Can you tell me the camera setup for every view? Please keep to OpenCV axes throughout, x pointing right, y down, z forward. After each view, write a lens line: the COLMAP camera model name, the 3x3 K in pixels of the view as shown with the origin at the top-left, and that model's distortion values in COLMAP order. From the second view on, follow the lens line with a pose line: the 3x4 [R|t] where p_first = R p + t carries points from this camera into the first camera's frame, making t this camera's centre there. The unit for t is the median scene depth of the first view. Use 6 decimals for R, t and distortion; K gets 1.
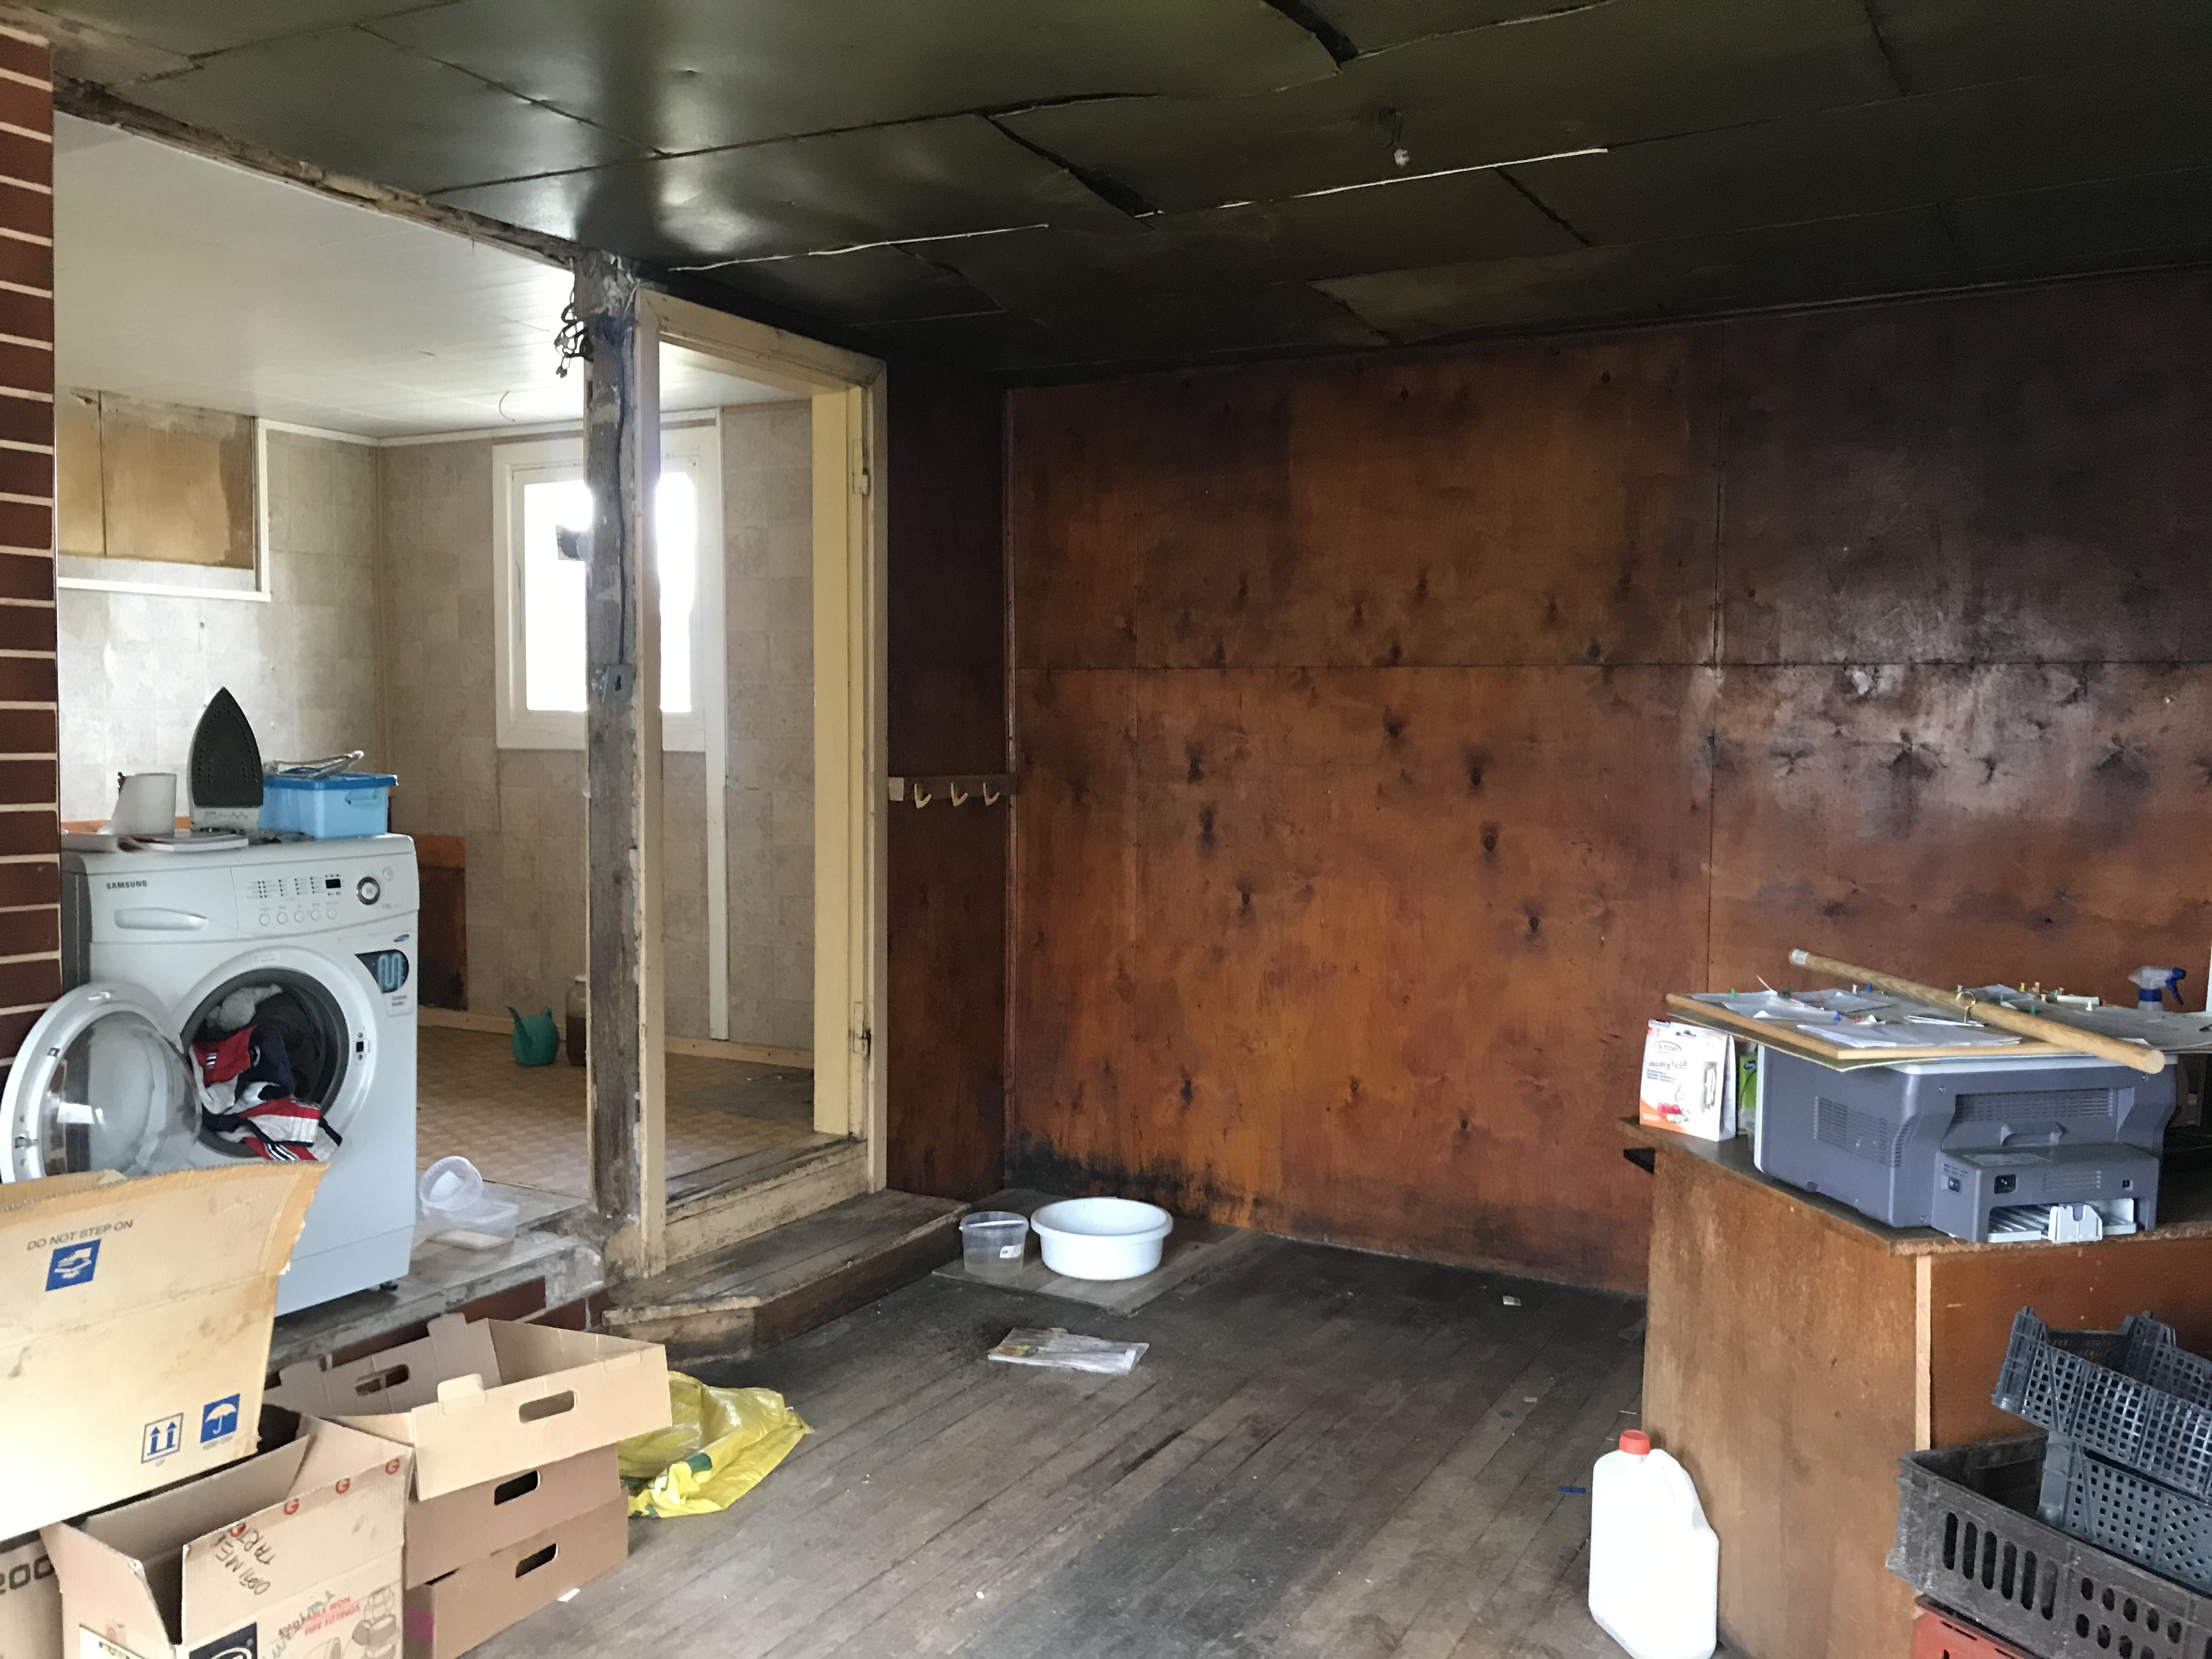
lens RADIAL K [[1803.2, 0, 1107.4], [0, 1803.2, 864.9], [0, 0, 1]] dist [0.044854, -0.001642]
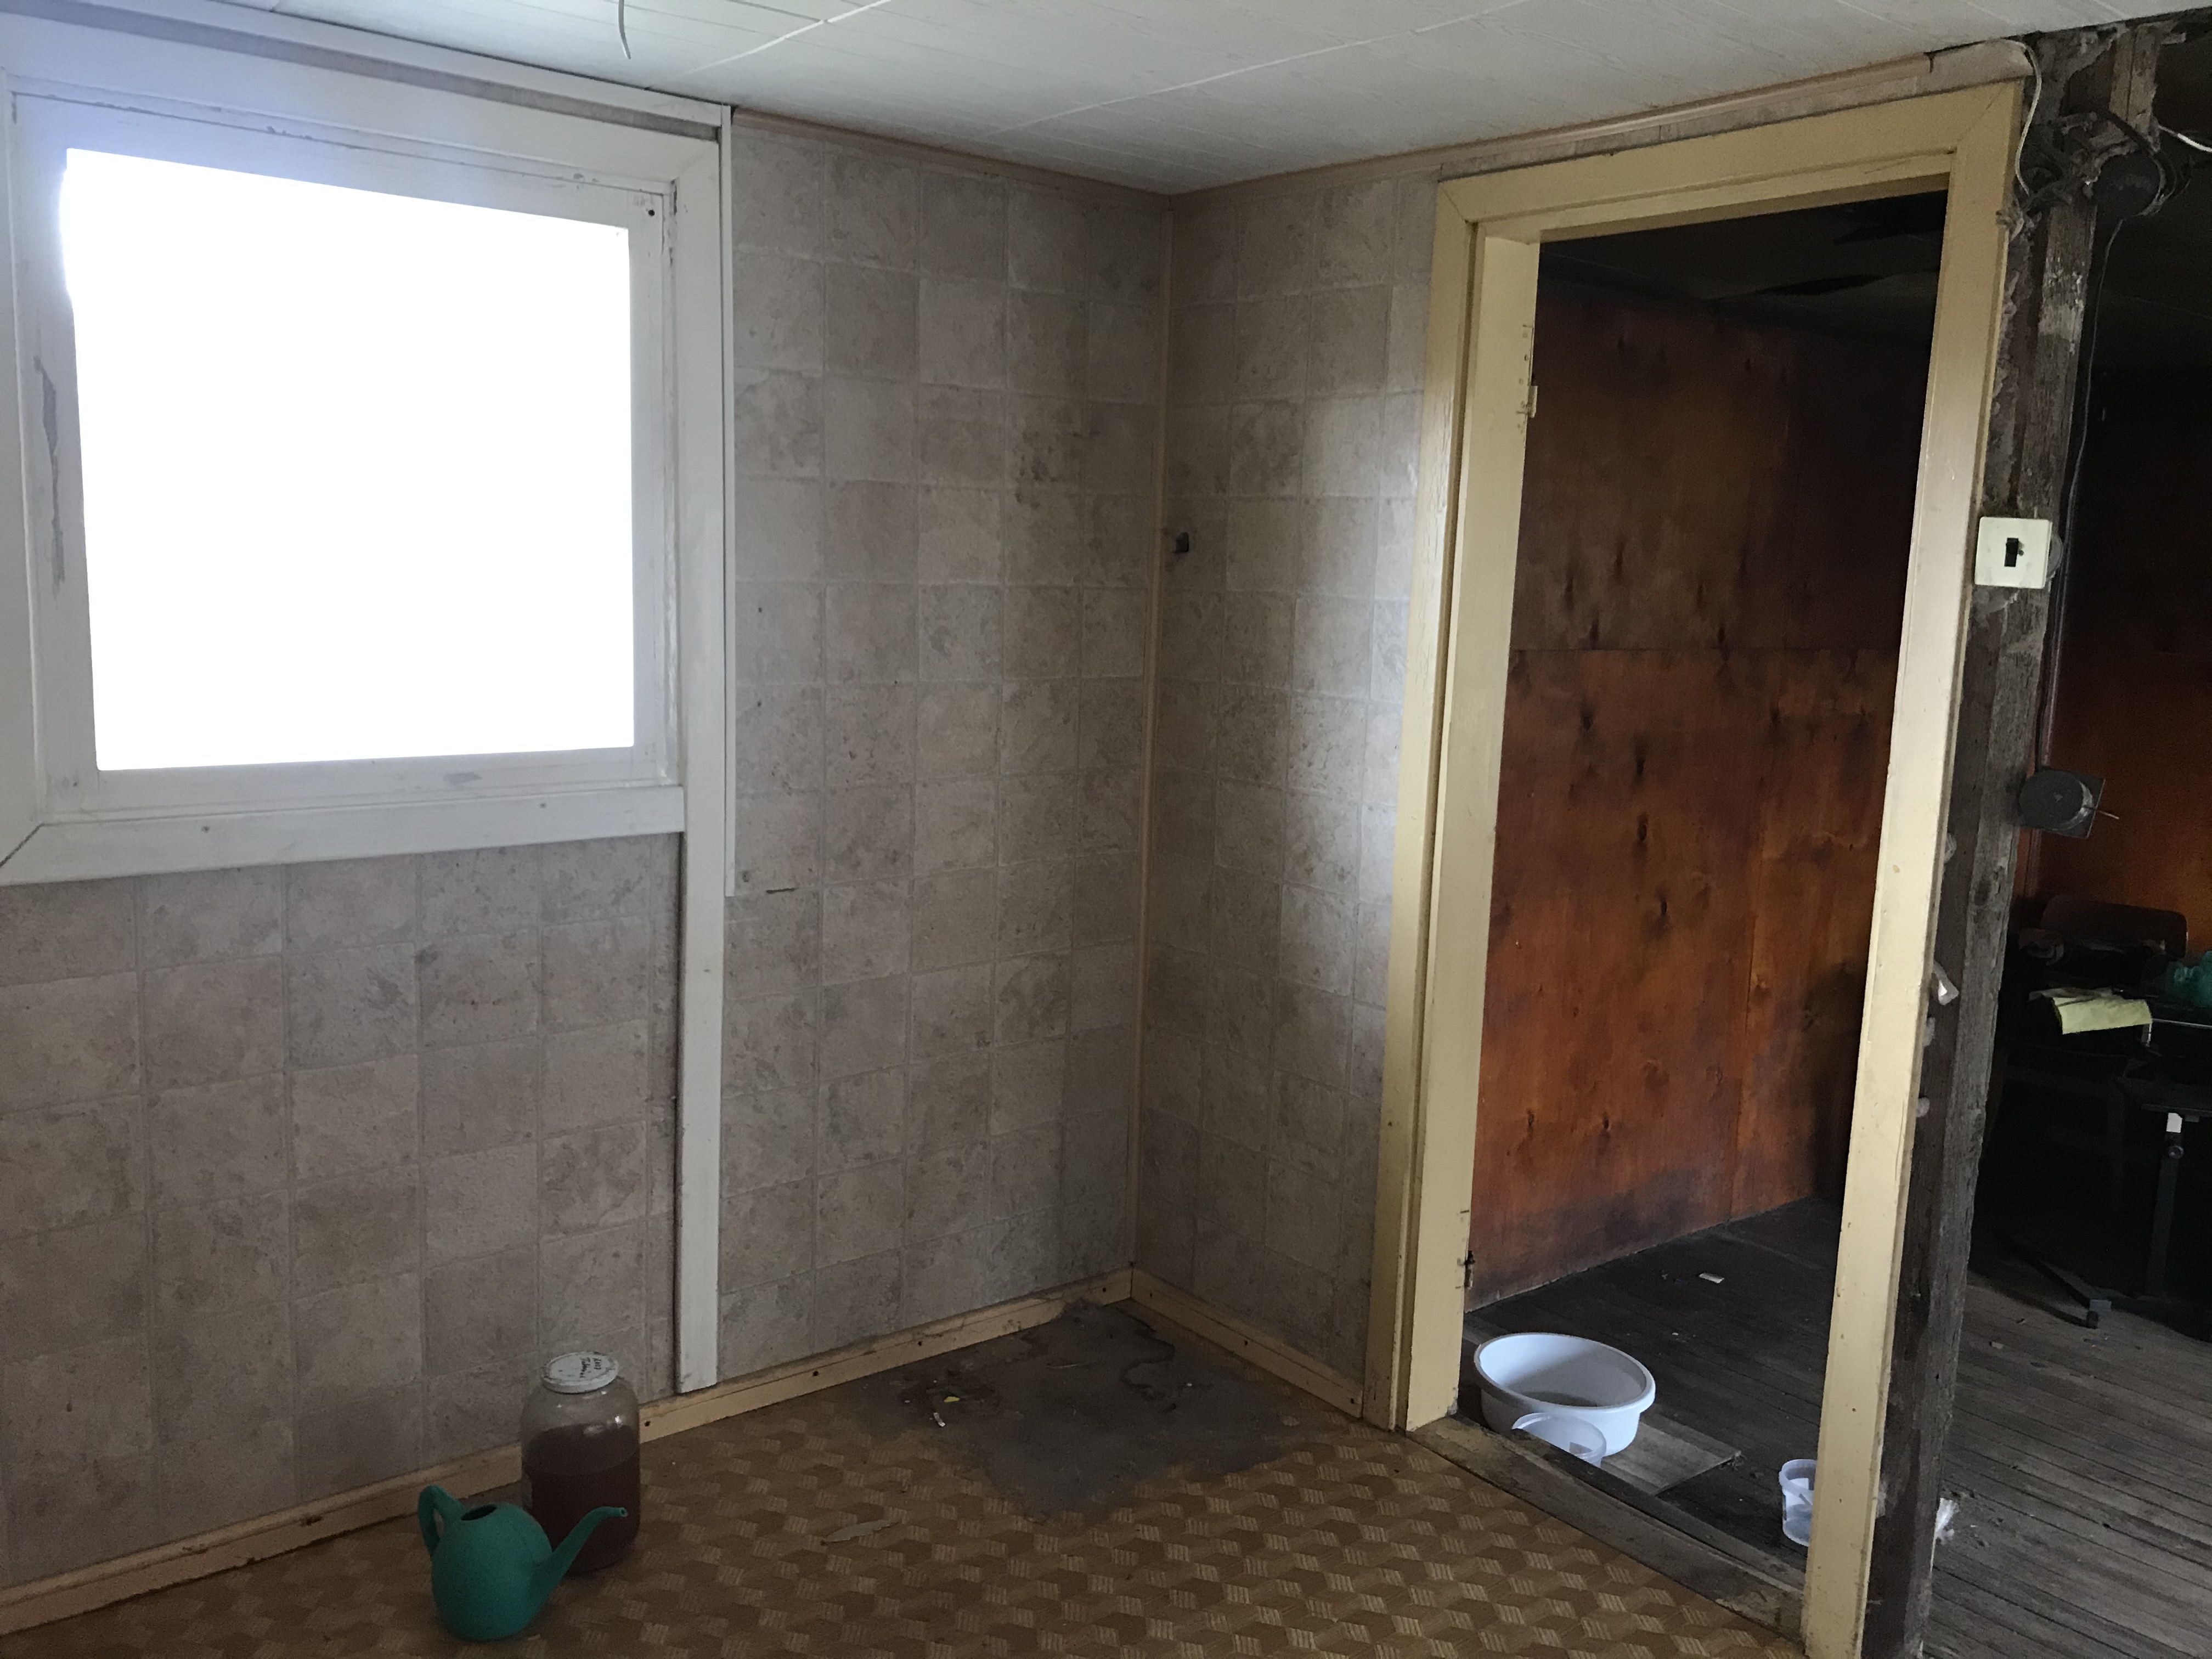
lens RADIAL K [[1824.3, 0, 1106.0], [0, 1824.3, 829.5], [0, 0, 1]] dist [0.006161, -0.003583]
pose [[0.382005, -0.139146, 0.913625, -0.746502], [0.039385, 0.990153, 0.134334, -0.148169], [-0.923321, -0.015333, 0.383723, 0.849906]]
